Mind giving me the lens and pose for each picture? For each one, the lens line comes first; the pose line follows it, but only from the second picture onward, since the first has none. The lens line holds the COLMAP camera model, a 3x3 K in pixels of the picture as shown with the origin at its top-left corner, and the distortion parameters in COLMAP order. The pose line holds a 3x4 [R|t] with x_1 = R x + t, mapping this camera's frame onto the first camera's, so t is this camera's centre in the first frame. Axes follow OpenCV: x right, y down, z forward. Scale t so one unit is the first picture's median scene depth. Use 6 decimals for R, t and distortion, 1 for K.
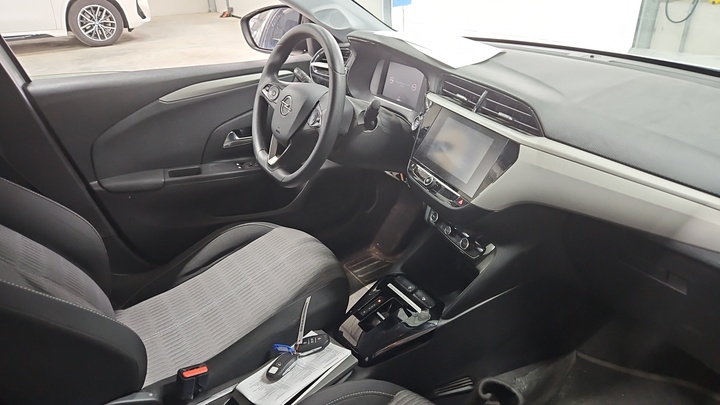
lens RADIAL K [[475.5, 0, 360.0], [0, 475.5, 202.5], [0, 0, 1]] dist [-0.000832, -0.000034]
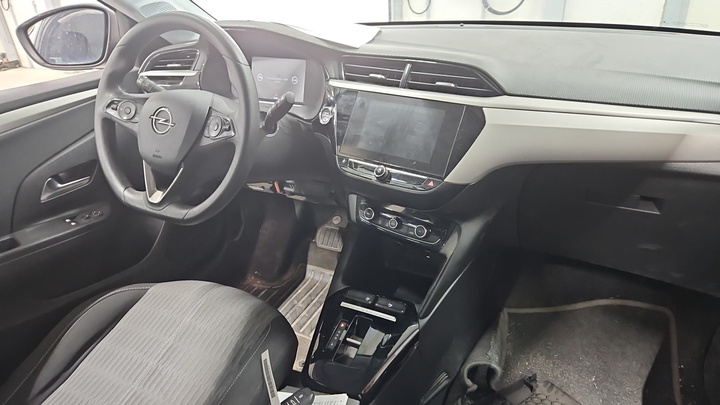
lens RADIAL K [[485.9, 0, 360.0], [0, 485.9, 202.5], [0, 0, 1]] dist [-0.001111, -0.001347]
pose [[0.871470, -0.237127, 0.429315, -0.227384], [0.250107, 0.967845, 0.026884, -0.018552], [-0.421885, 0.083946, 0.902755, 0.166523]]
